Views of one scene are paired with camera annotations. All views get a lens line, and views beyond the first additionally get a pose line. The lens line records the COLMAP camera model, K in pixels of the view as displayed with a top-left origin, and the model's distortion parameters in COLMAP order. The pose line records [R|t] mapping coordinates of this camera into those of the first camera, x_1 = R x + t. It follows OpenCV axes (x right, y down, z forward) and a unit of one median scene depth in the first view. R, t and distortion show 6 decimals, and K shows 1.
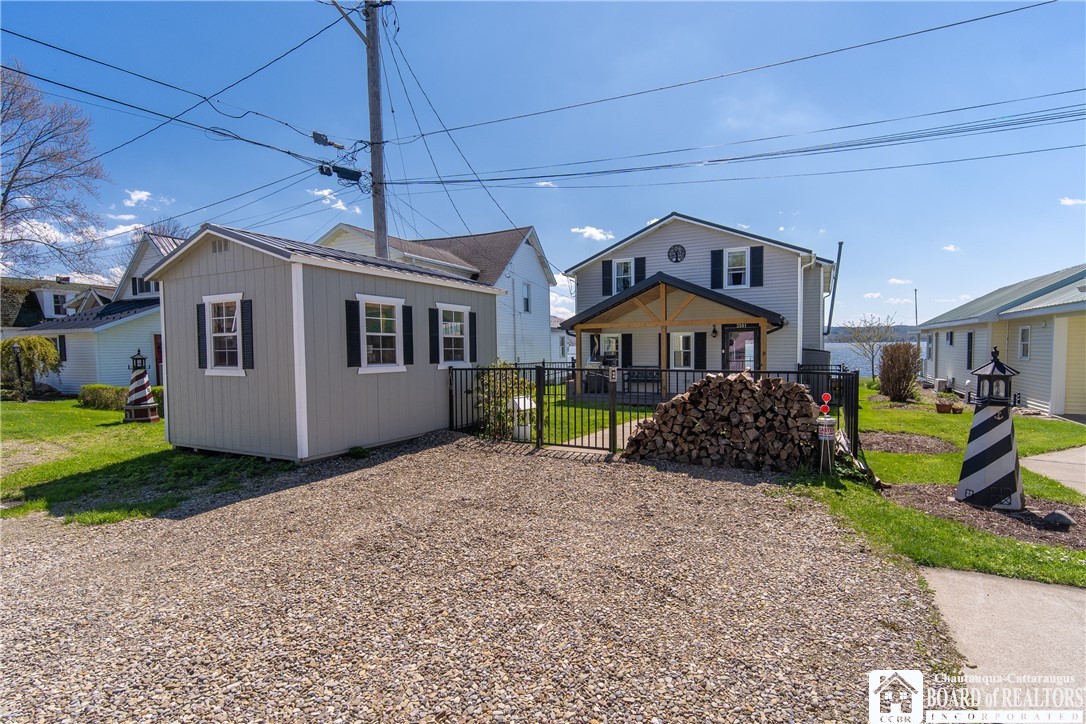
lens RADIAL K [[485.8, 0, 543.0], [0, 485.8, 362.0], [0, 0, 1]] dist [-0.001266, -0.000227]
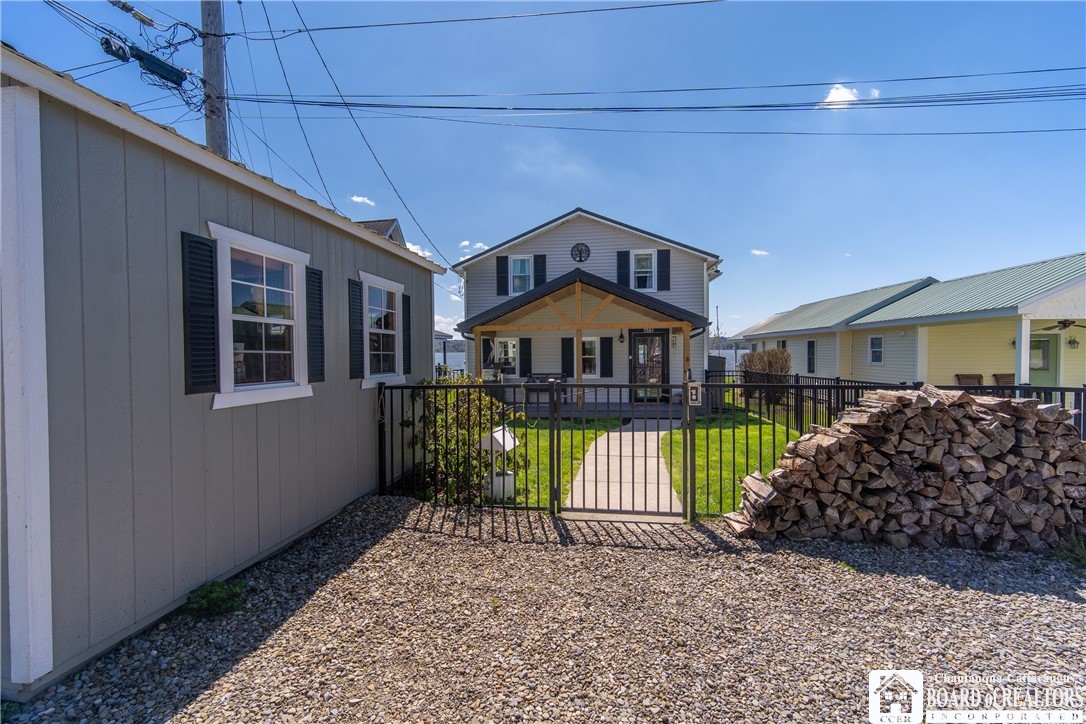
lens RADIAL K [[445.7, 0, 518.5], [0, 445.7, 358.3], [0, 0, 1]] dist [0.004389, 0.000401]
pose [[0.949073, -0.001057, 0.315056, -0.200615], [0.007947, 0.999757, -0.020584, -0.007713], [-0.314957, 0.022039, 0.948850, 0.435498]]
